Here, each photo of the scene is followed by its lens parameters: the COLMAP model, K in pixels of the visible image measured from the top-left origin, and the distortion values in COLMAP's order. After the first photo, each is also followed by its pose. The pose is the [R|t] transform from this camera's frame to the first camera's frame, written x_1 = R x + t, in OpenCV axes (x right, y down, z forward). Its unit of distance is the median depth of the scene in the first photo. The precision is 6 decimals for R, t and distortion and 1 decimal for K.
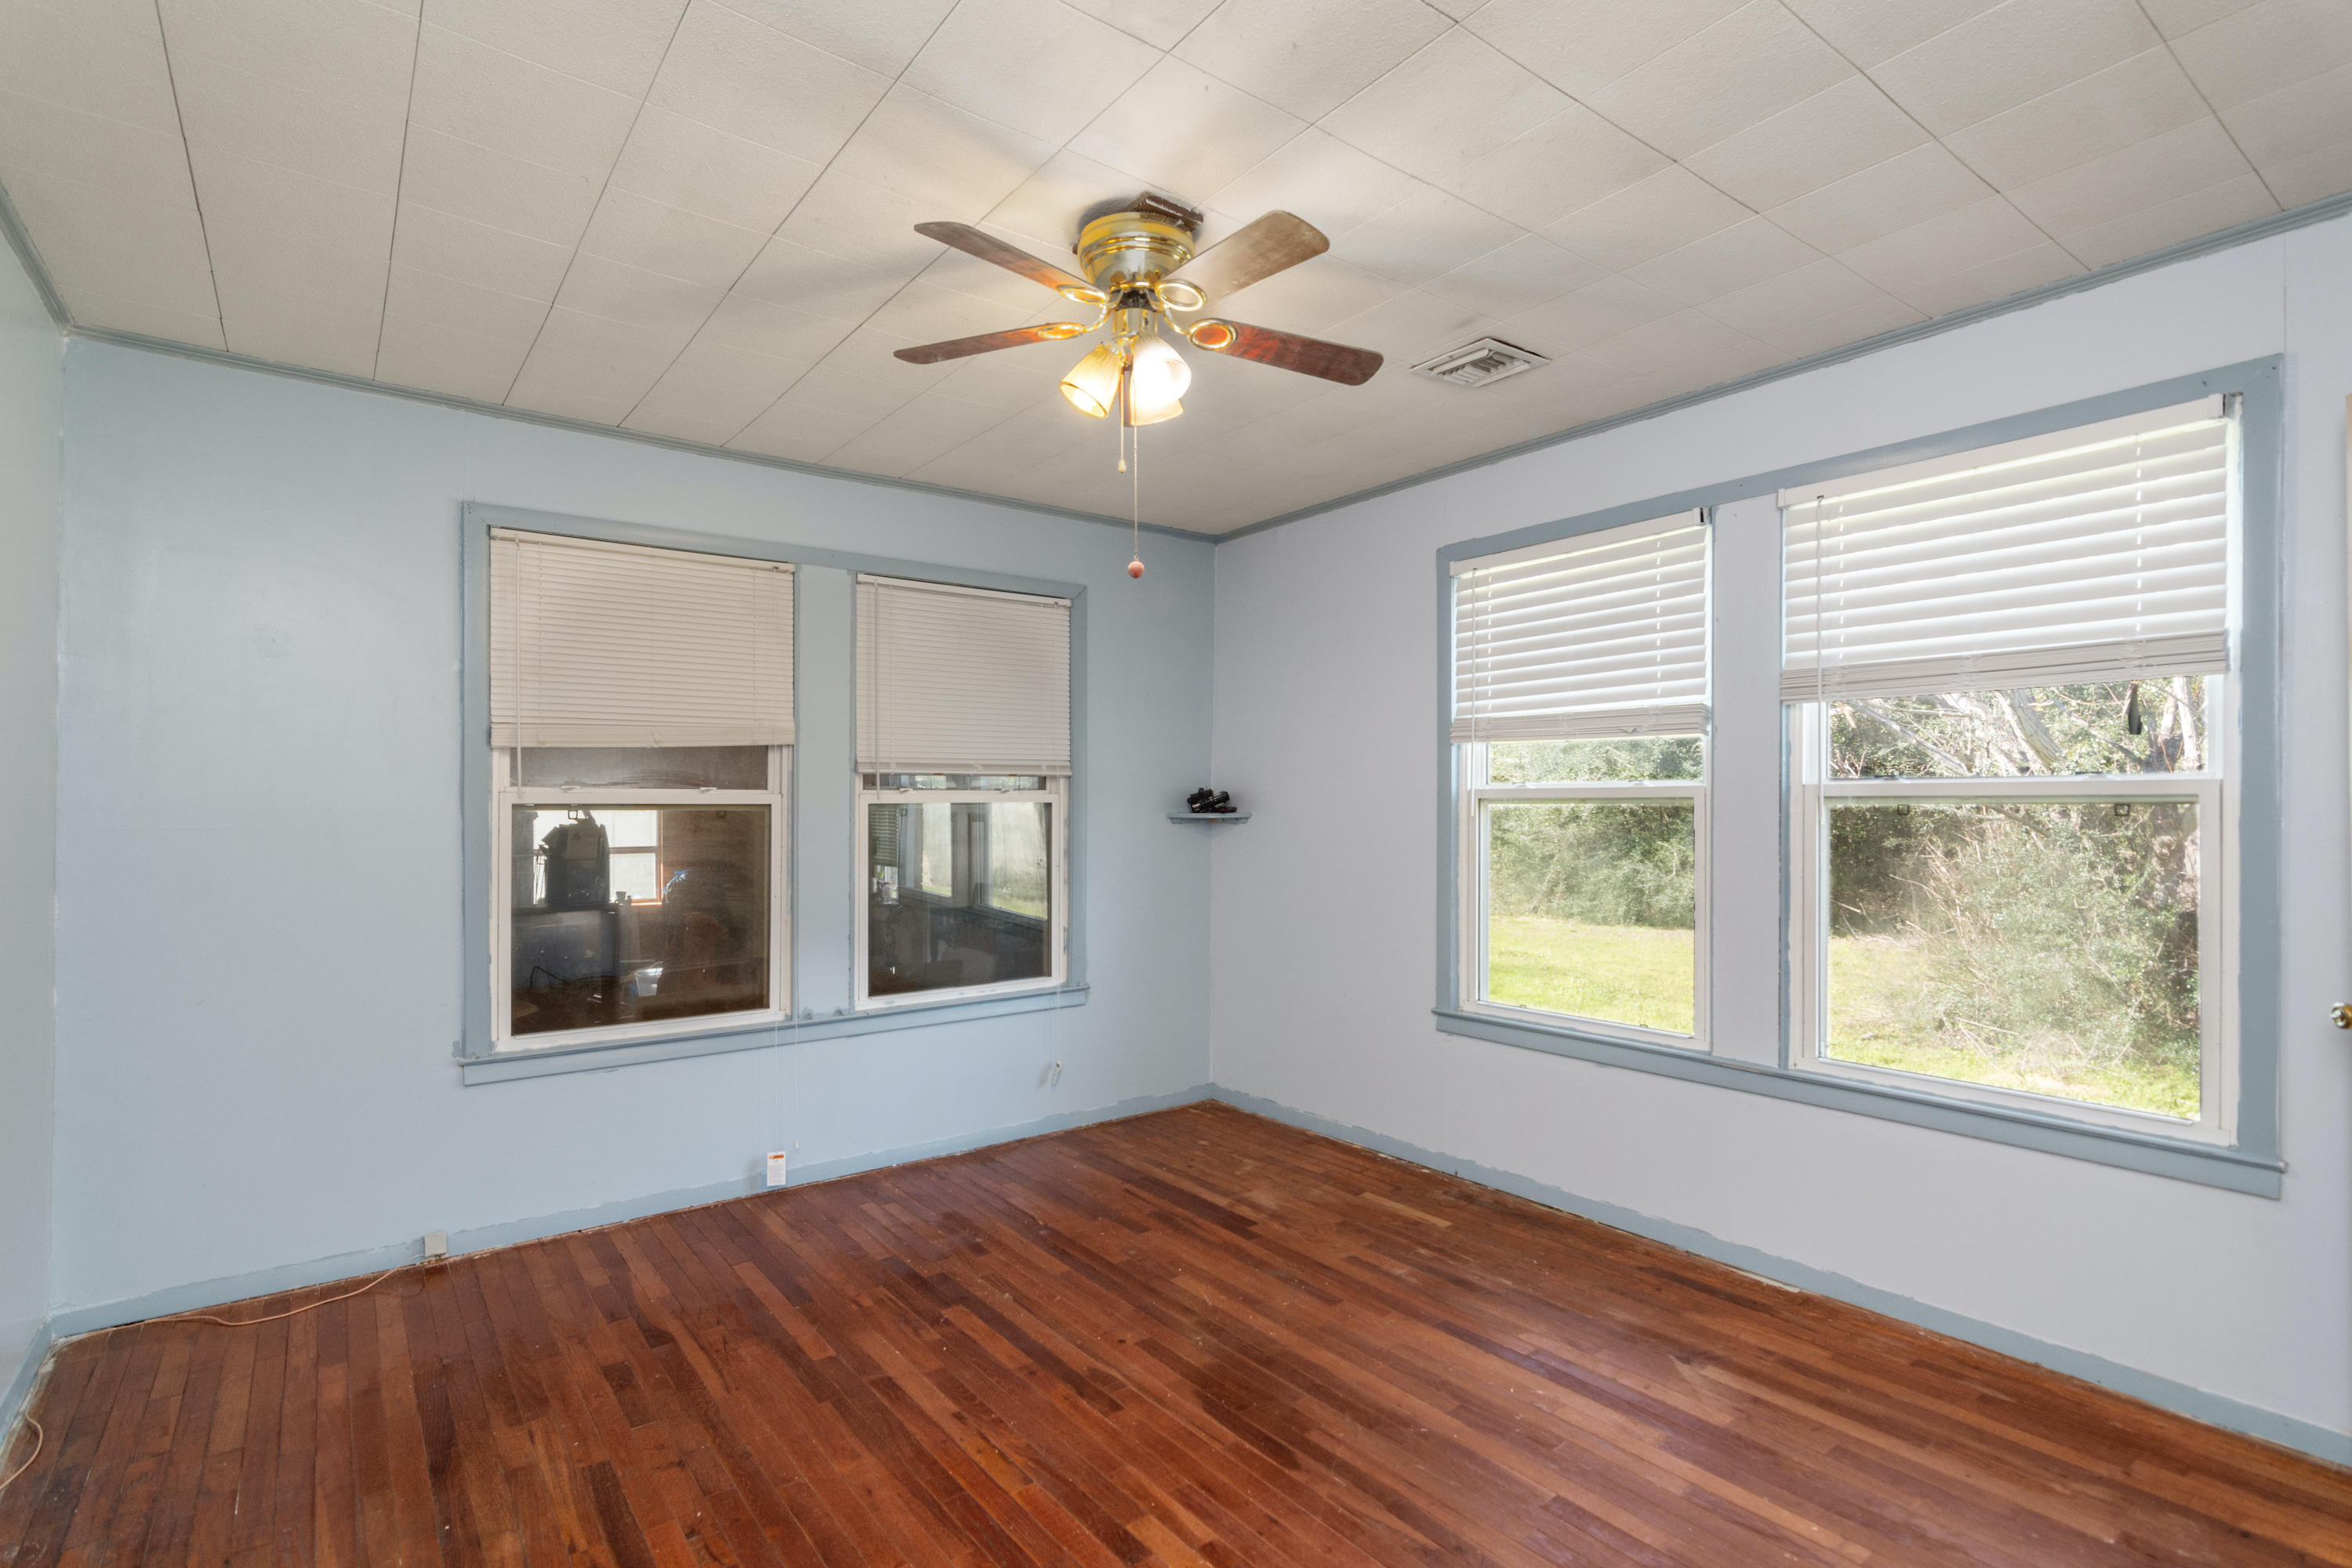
lens RADIAL K [[1127.4, 0, 1167.8], [0, 1127.4, 808.9], [0, 0, 1]] dist [-0.000918, 0.000179]
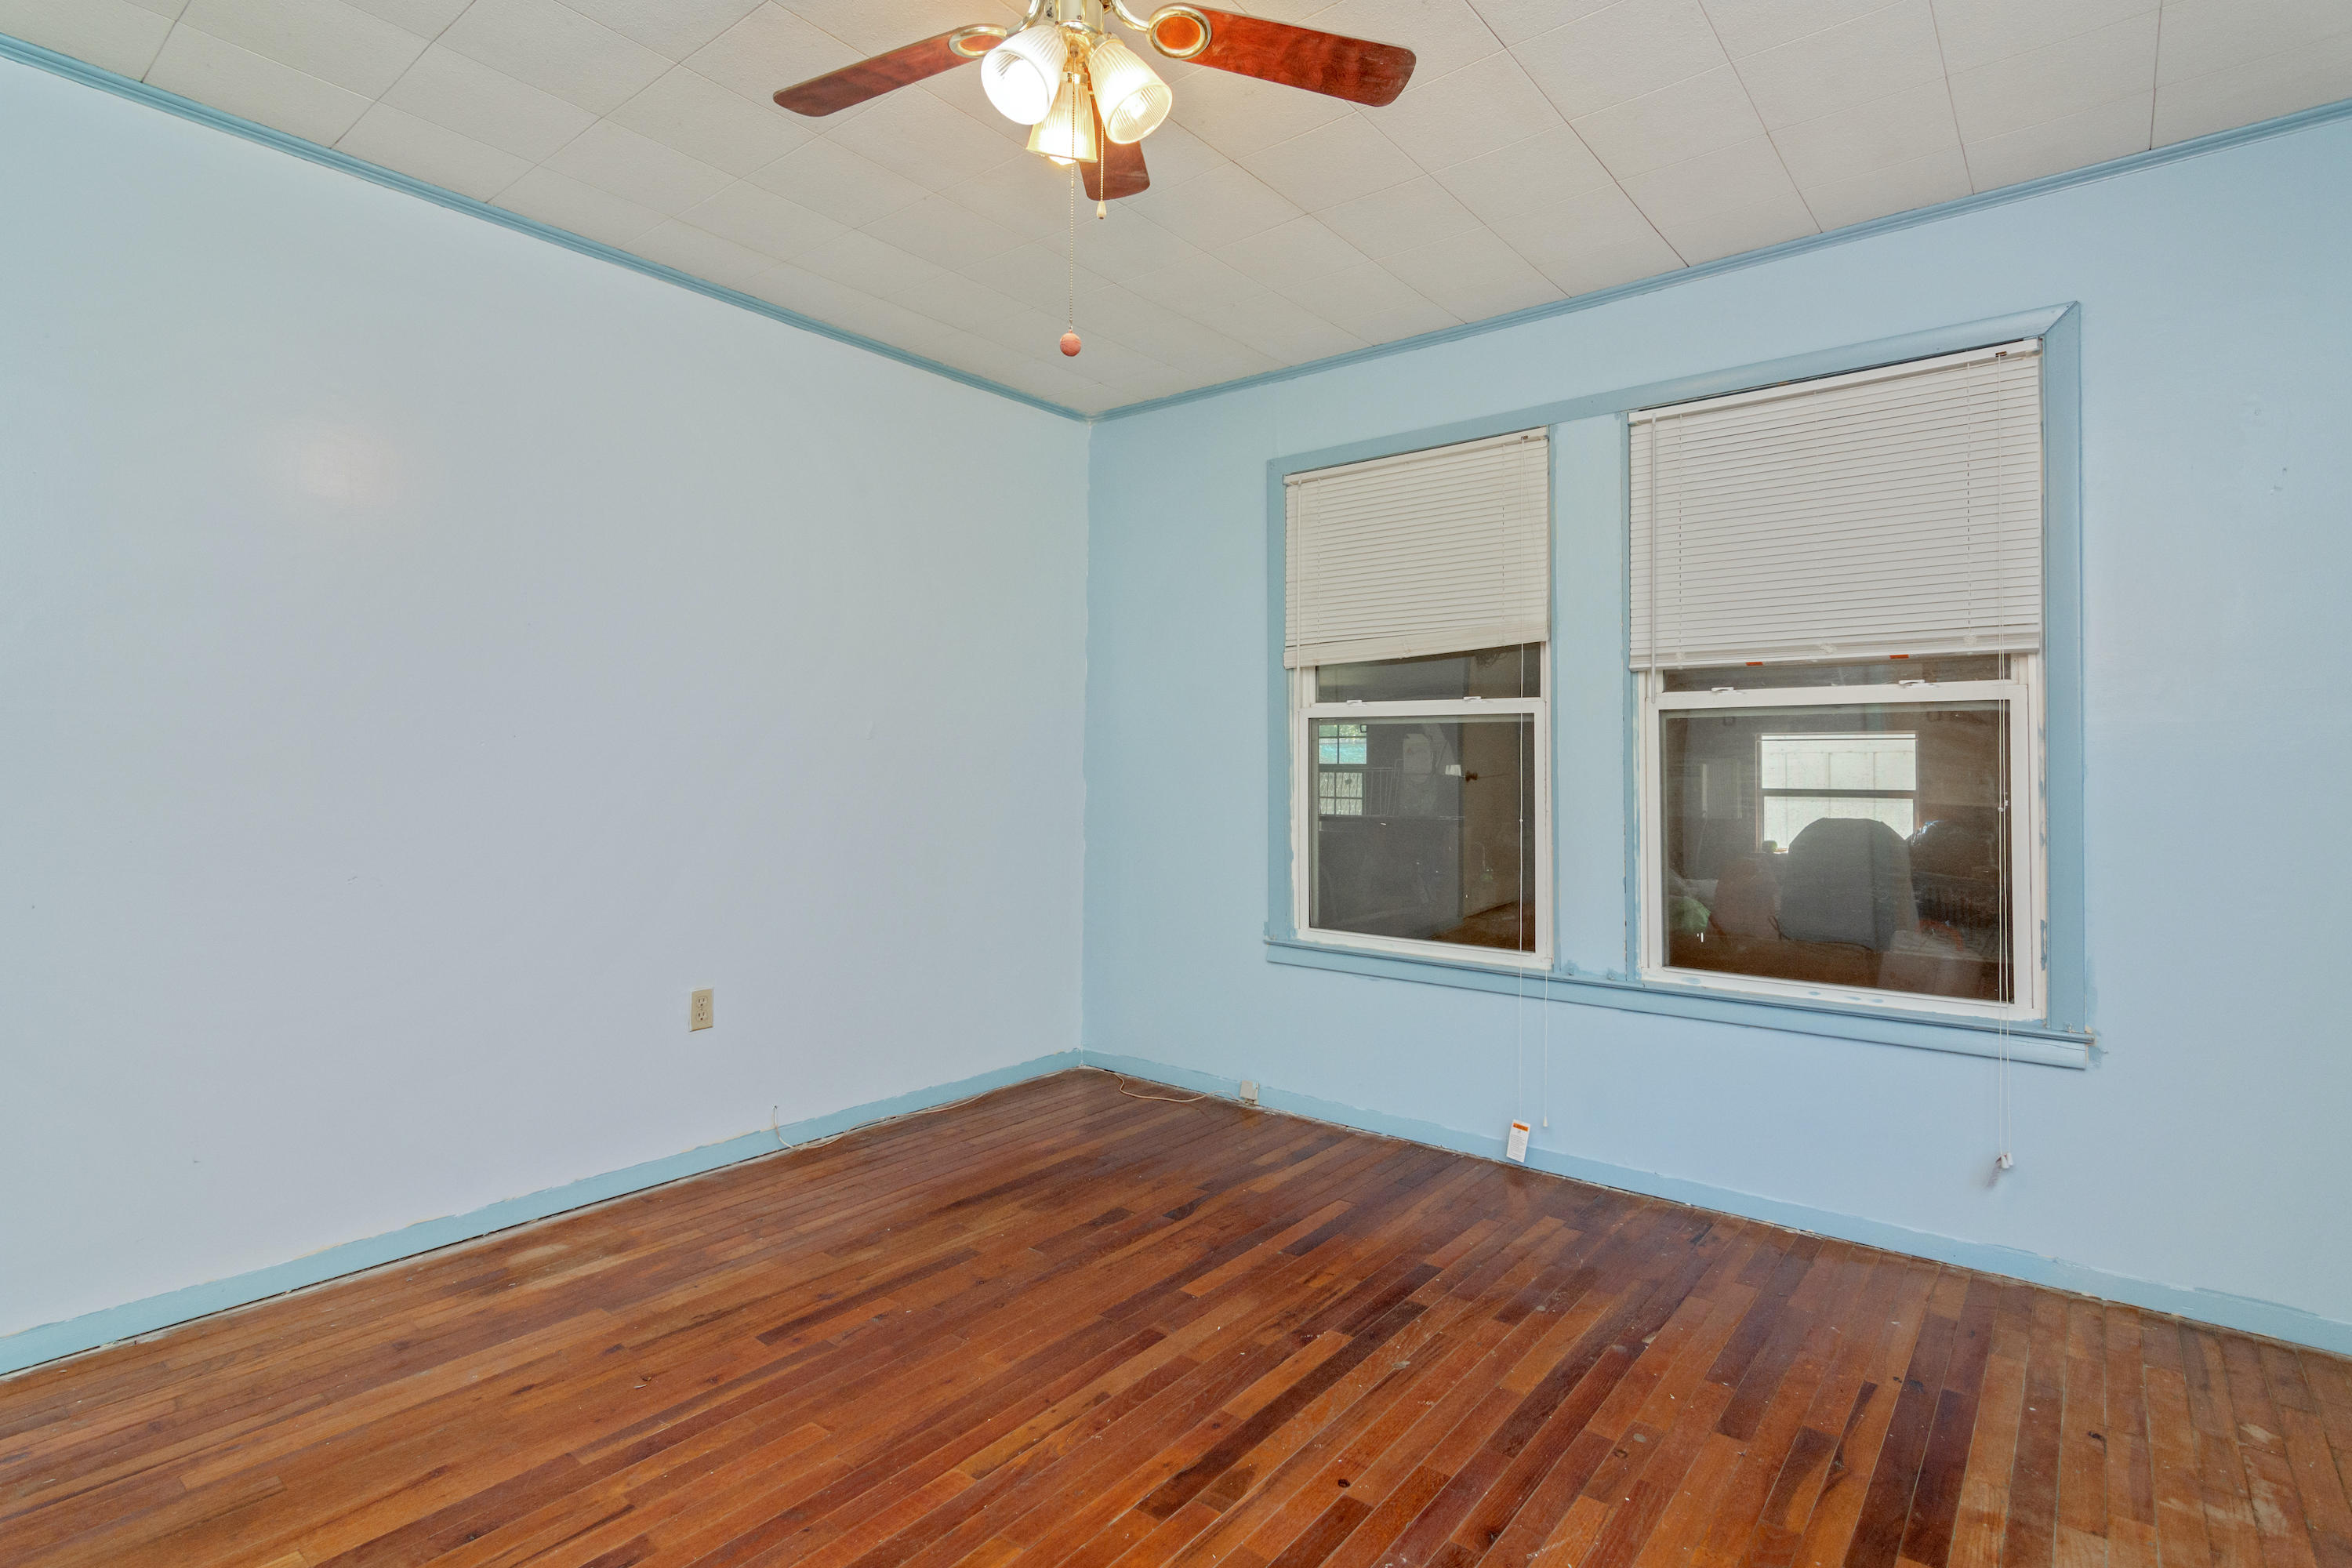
lens RADIAL K [[1141.3, 0, 1172.7], [0, 1141.3, 744.9], [0, 0, 1]] dist [-0.000078, 0.000738]
pose [[0.242085, -0.015181, -0.970136, 0.474932], [-0.008580, 0.999805, -0.017787, 0.042124], [0.970217, 0.012630, 0.241908, 0.591433]]
